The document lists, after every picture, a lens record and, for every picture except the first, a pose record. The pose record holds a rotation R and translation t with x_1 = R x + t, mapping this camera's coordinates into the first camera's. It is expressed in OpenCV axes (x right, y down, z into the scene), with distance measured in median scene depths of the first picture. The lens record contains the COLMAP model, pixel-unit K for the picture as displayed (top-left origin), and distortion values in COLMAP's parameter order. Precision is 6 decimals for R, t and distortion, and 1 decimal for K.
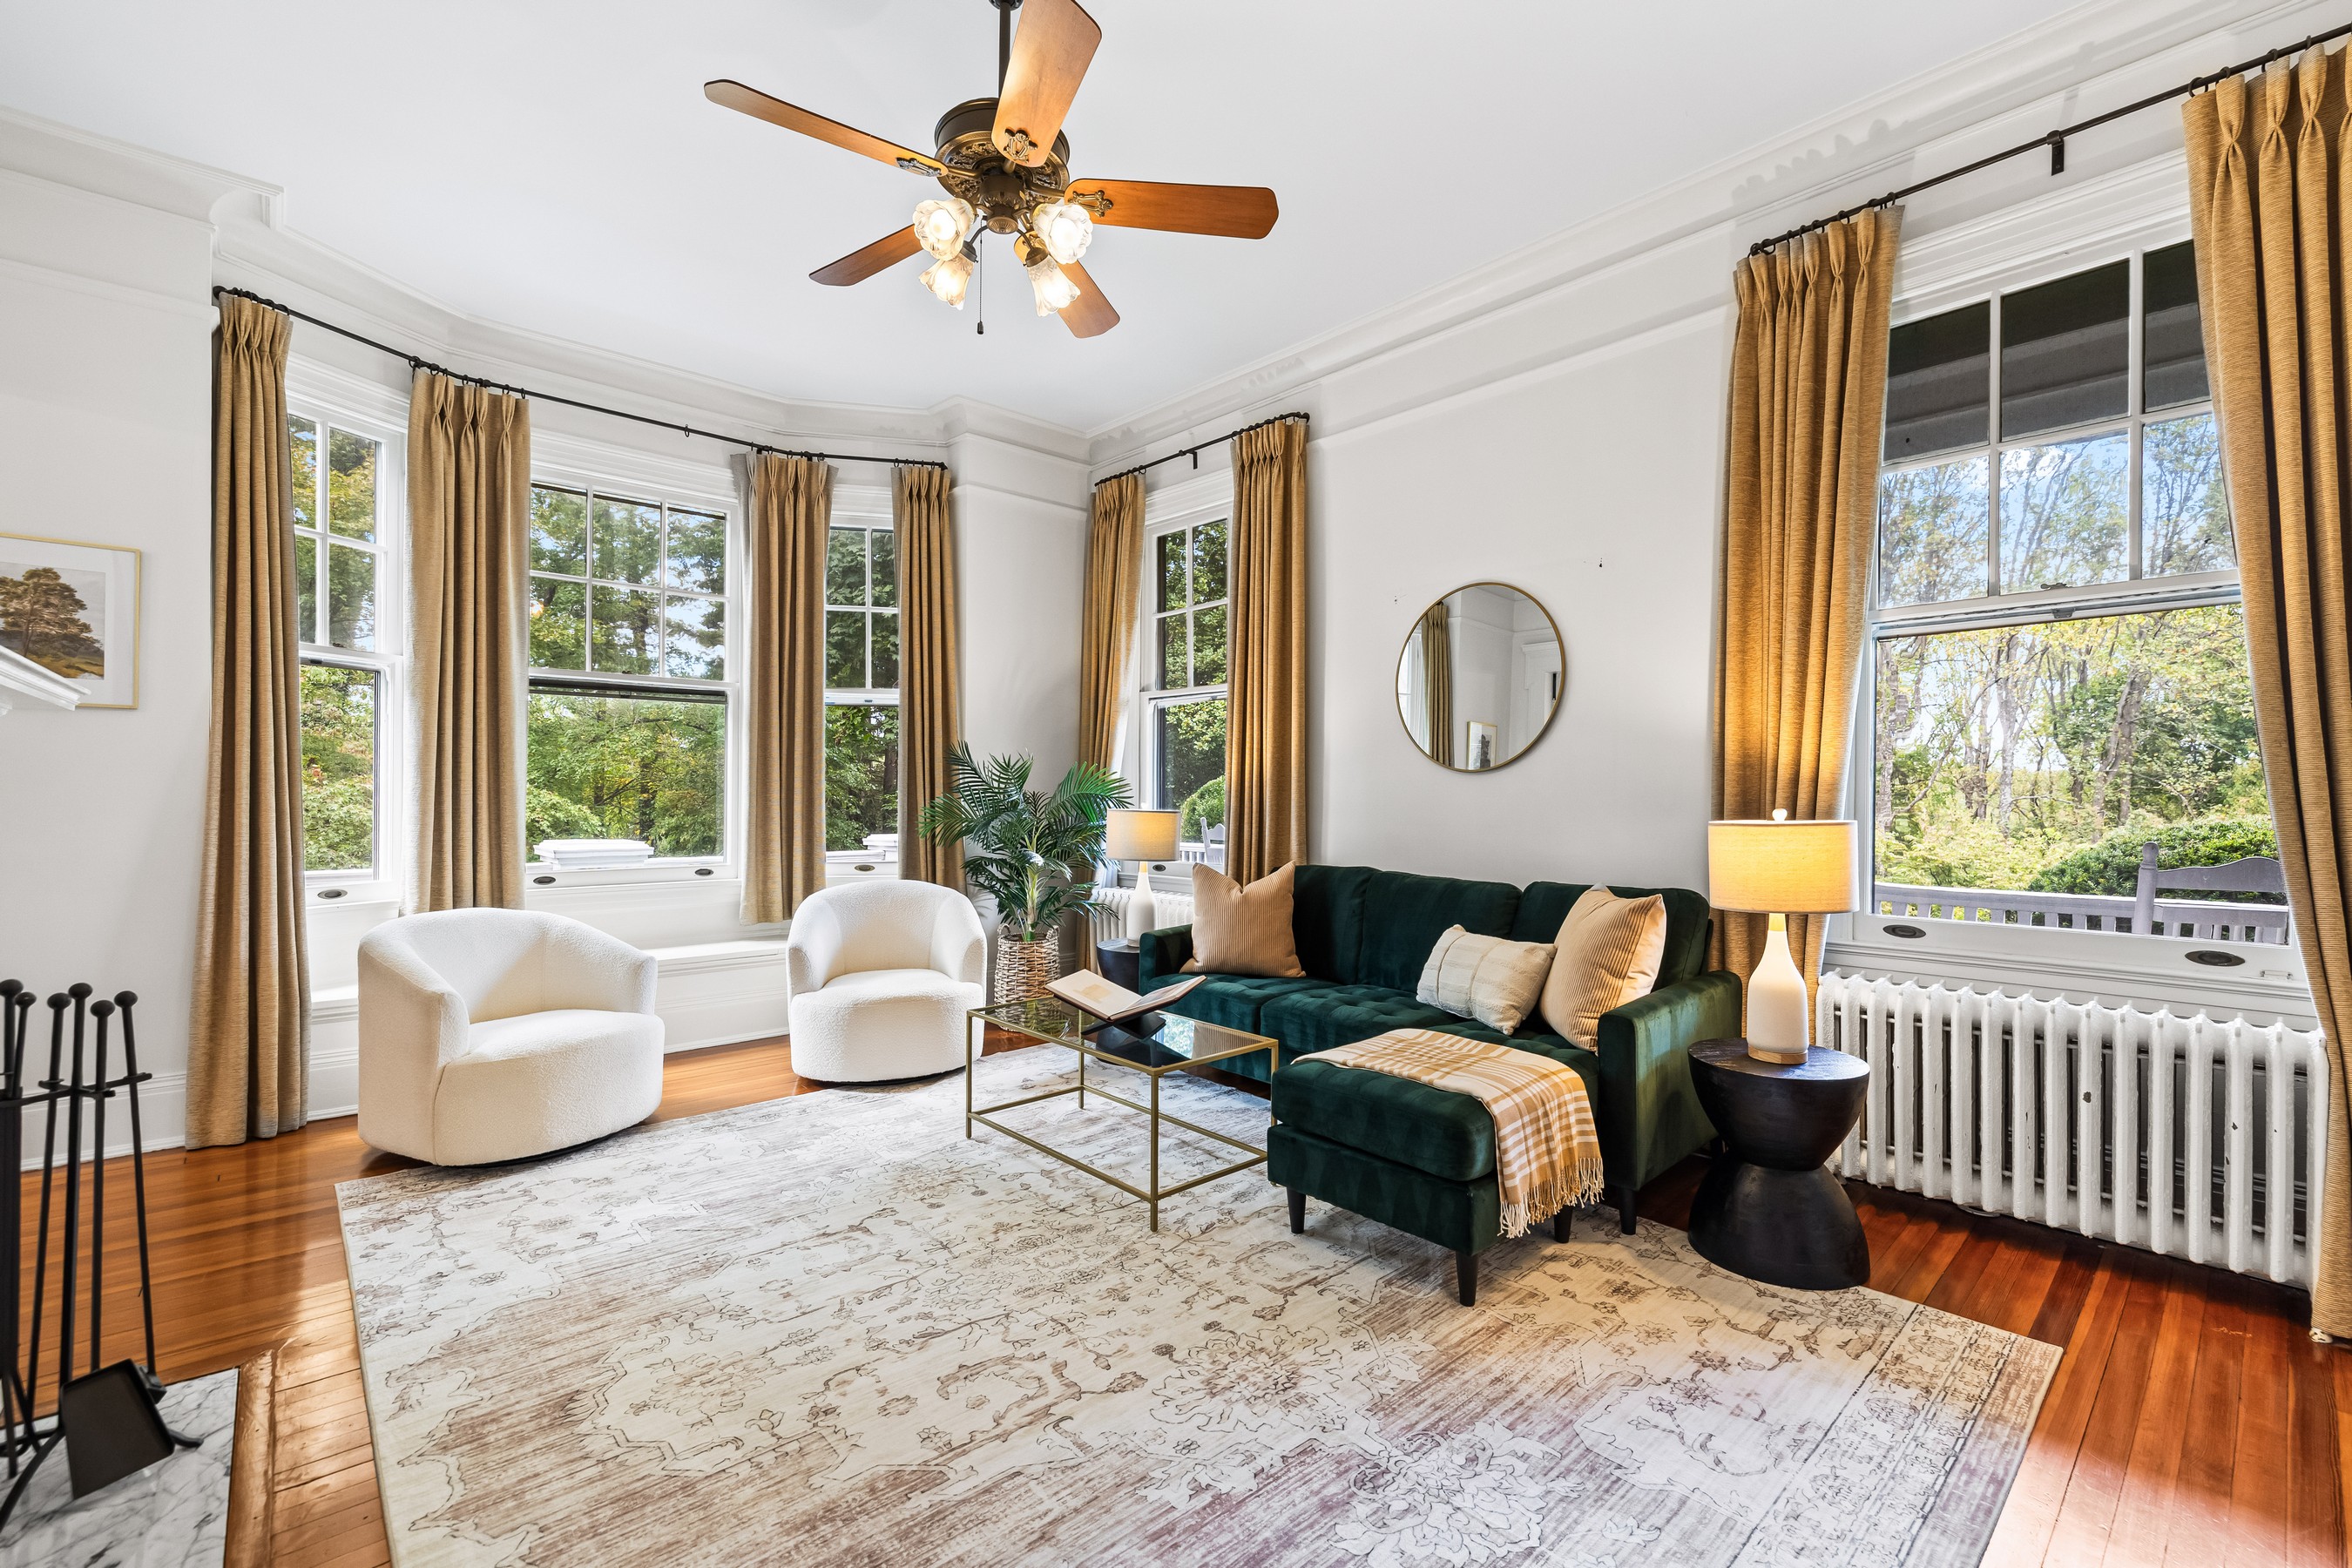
lens RADIAL K [[1004.8, 0, 1179.7], [0, 1004.8, 791.7], [0, 0, 1]] dist [0.001947, 0.000470]
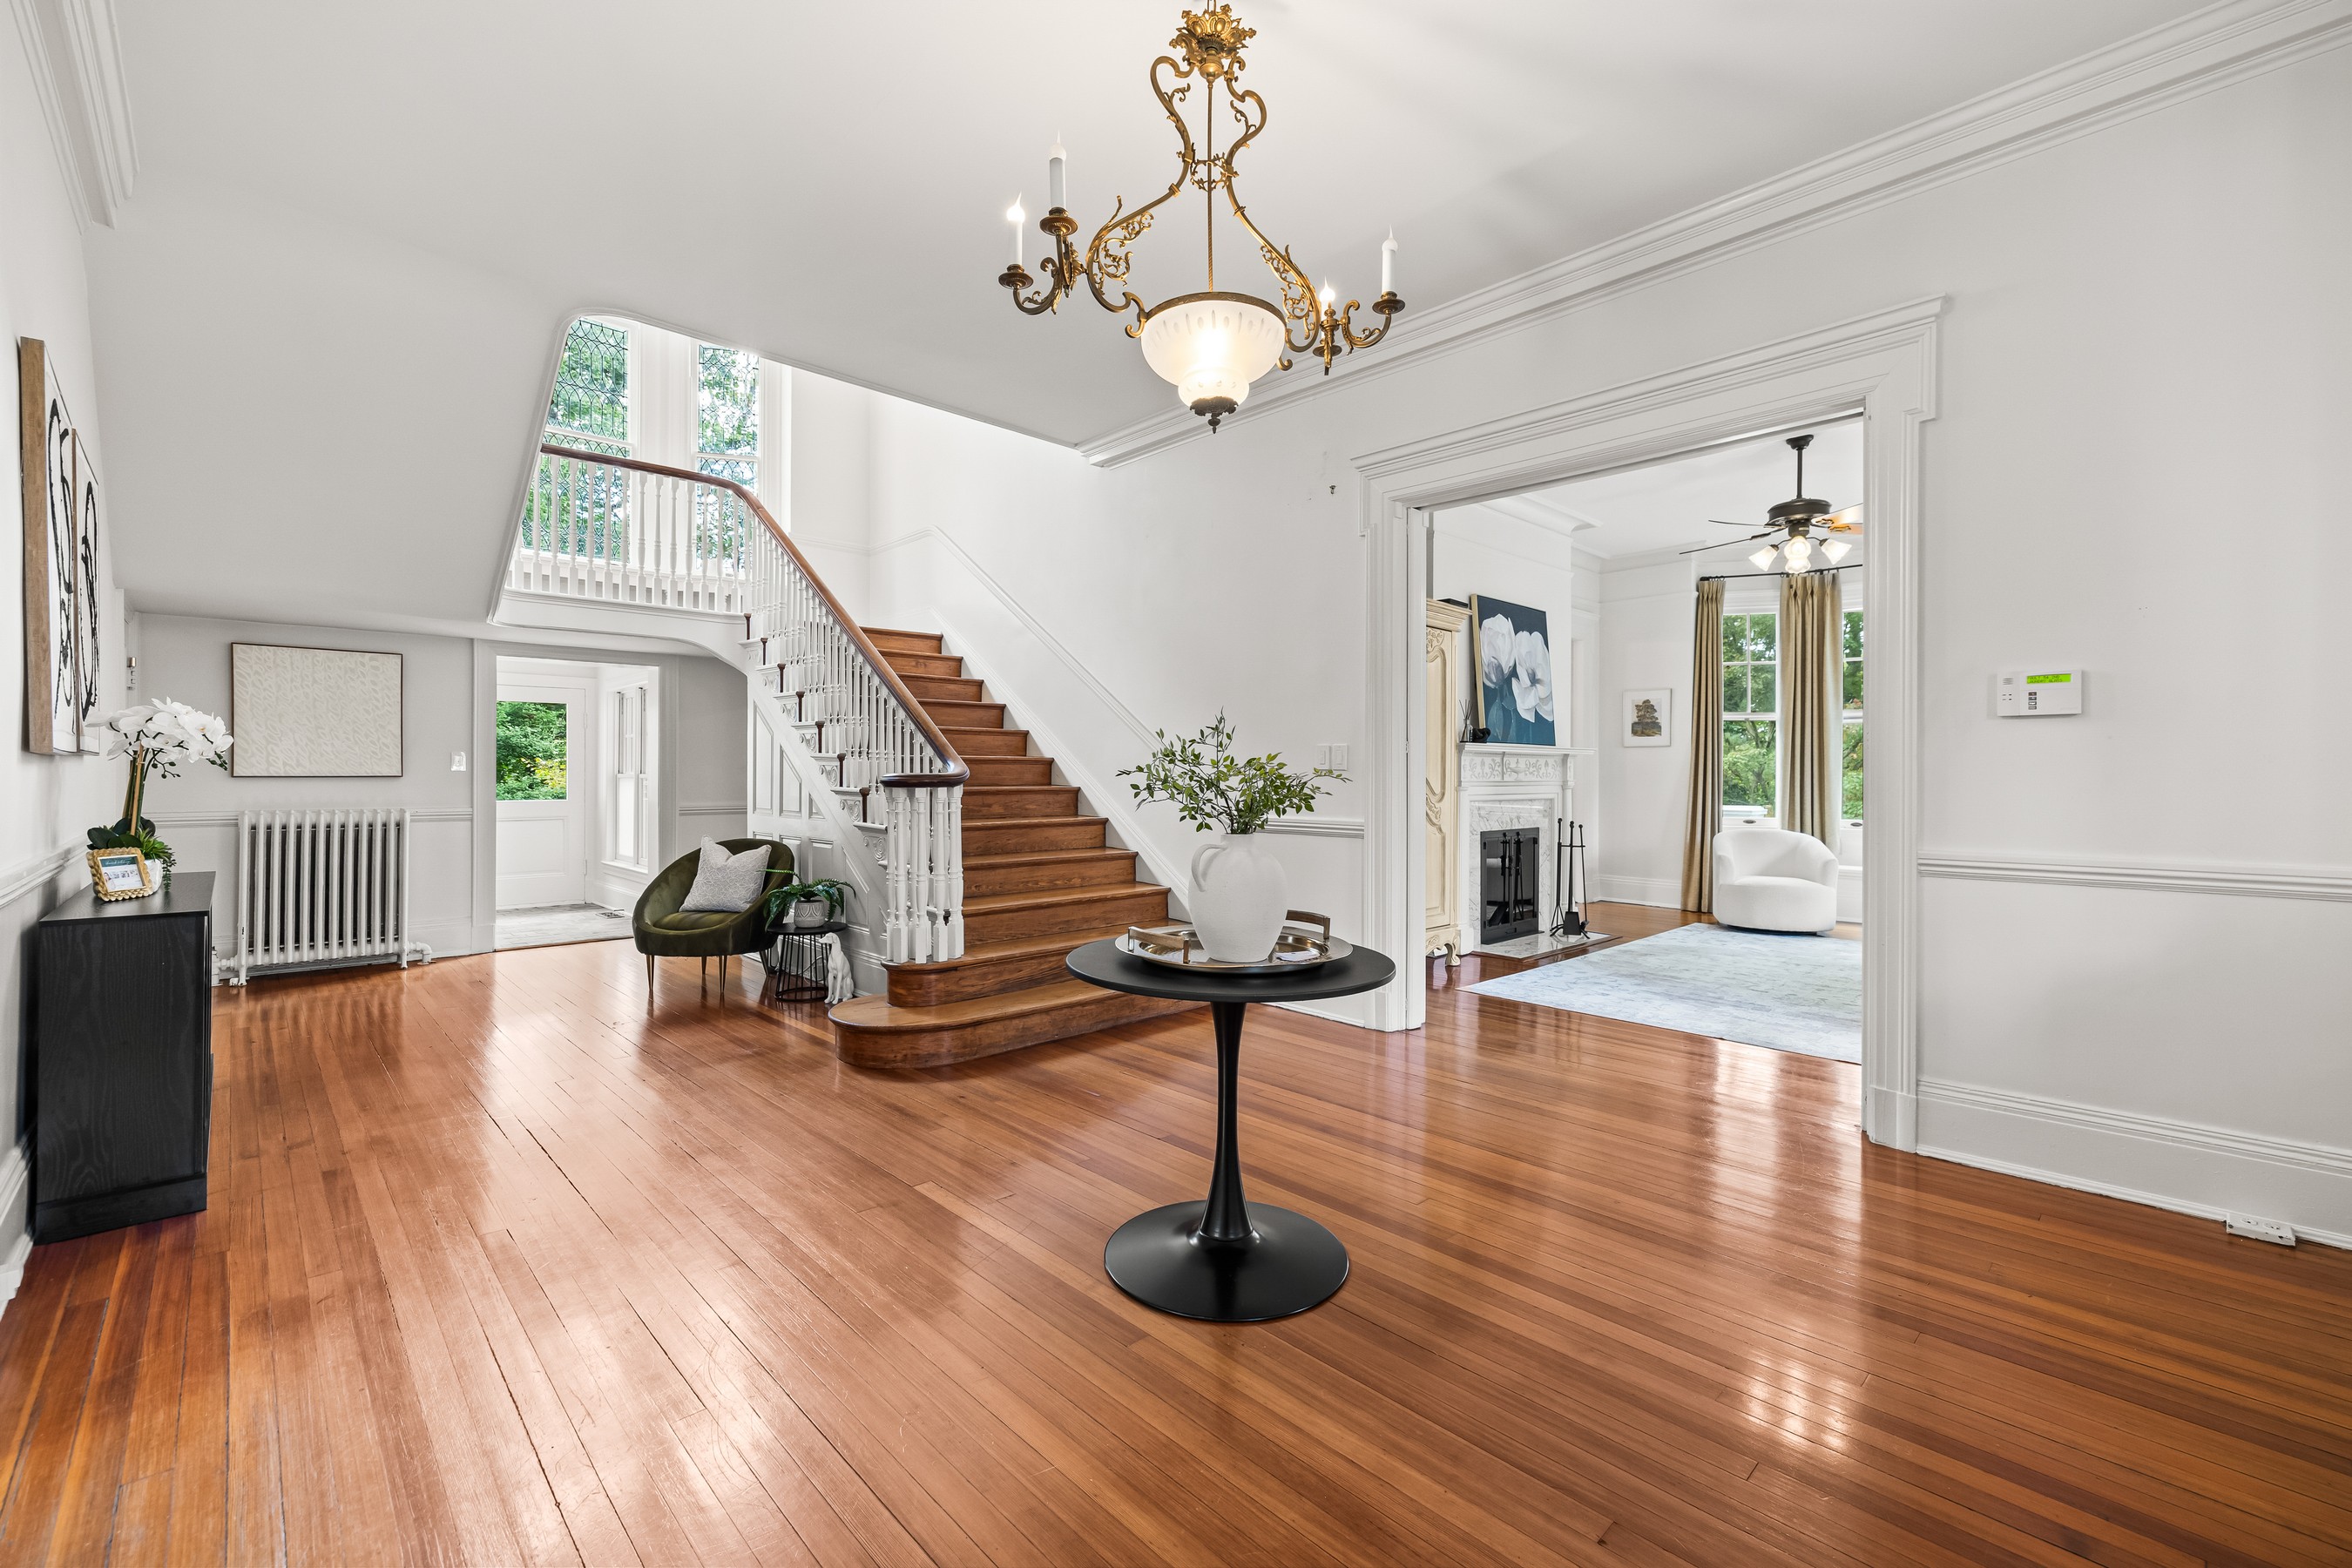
lens RADIAL K [[990.9, 0, 1172.9], [0, 990.9, 774.3], [0, 0, 1]] dist [0.001632, -0.000454]
pose [[0.023428, -0.002697, -0.999722, 2.077001], [-0.002980, 0.999992, -0.002767, 0.006844], [0.999721, 0.003044, 0.023420, -0.538376]]
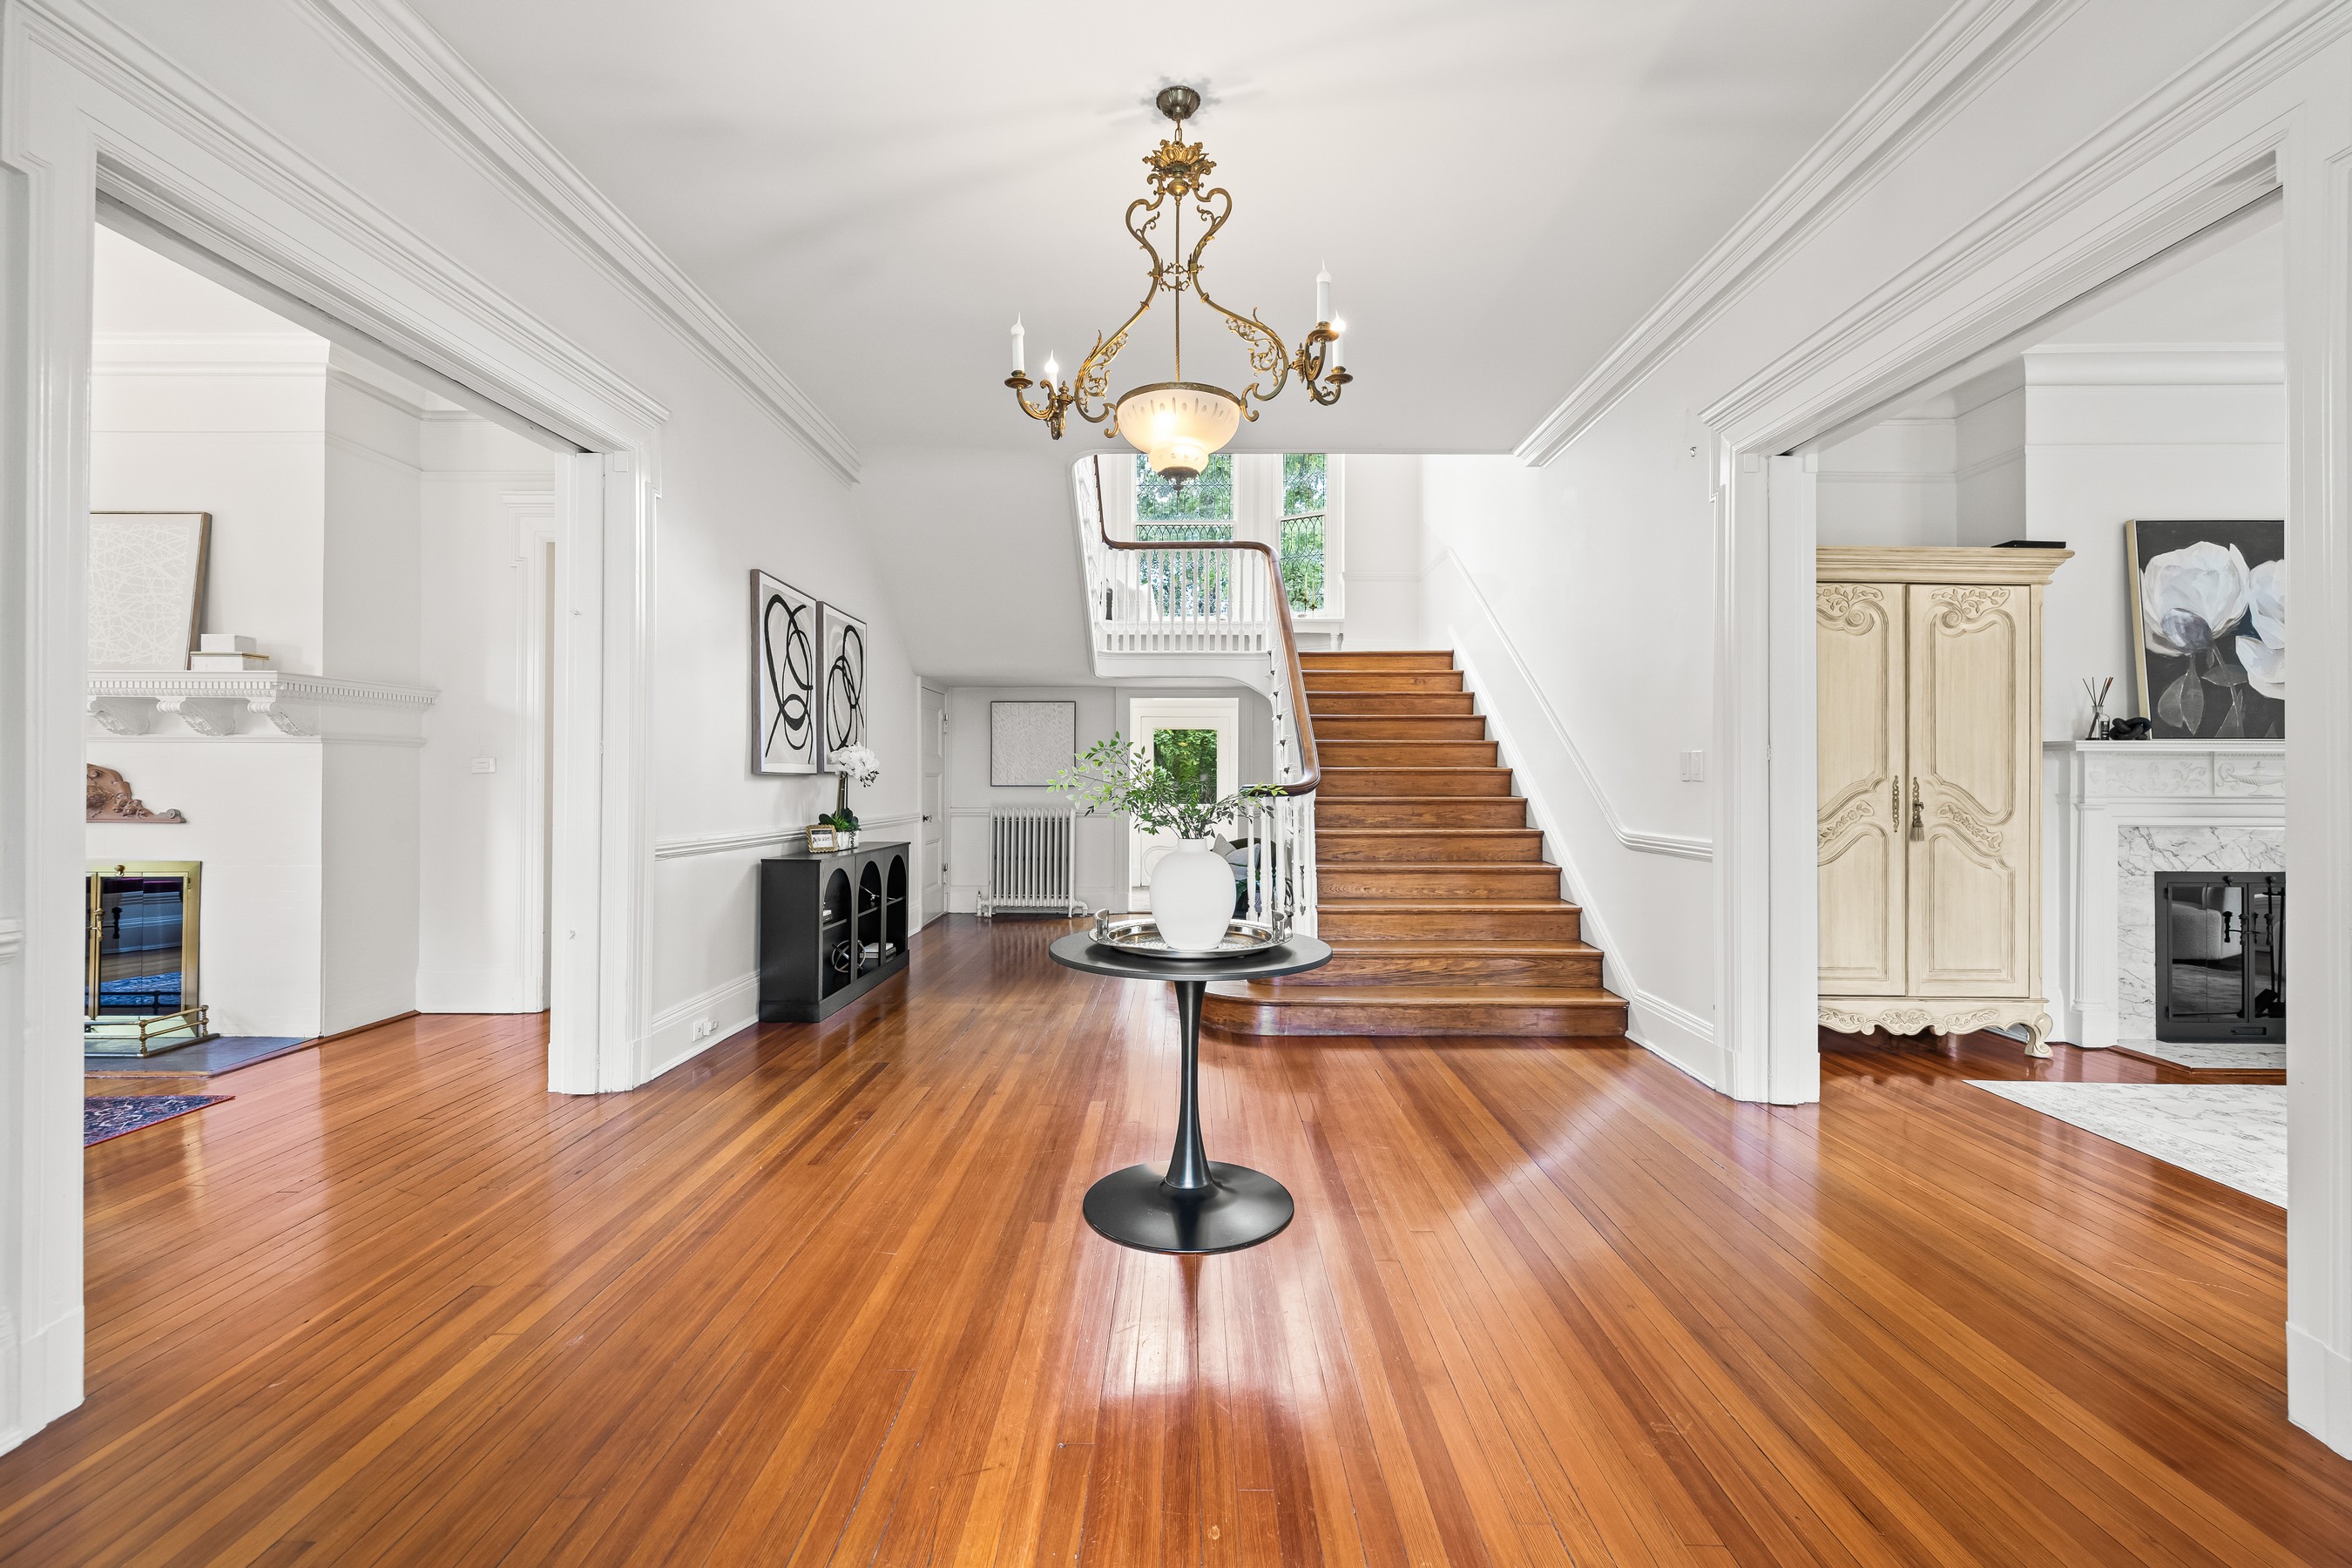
lens RADIAL K [[990.9, 0, 1172.9], [0, 990.9, 774.3], [0, 0, 1]] dist [0.001632, -0.000454]
pose [[-0.682103, -0.009841, -0.731190, 1.945215], [-0.004326, 0.999946, -0.009422, 0.000411], [0.731243, -0.003264, -0.682109, 0.286514]]
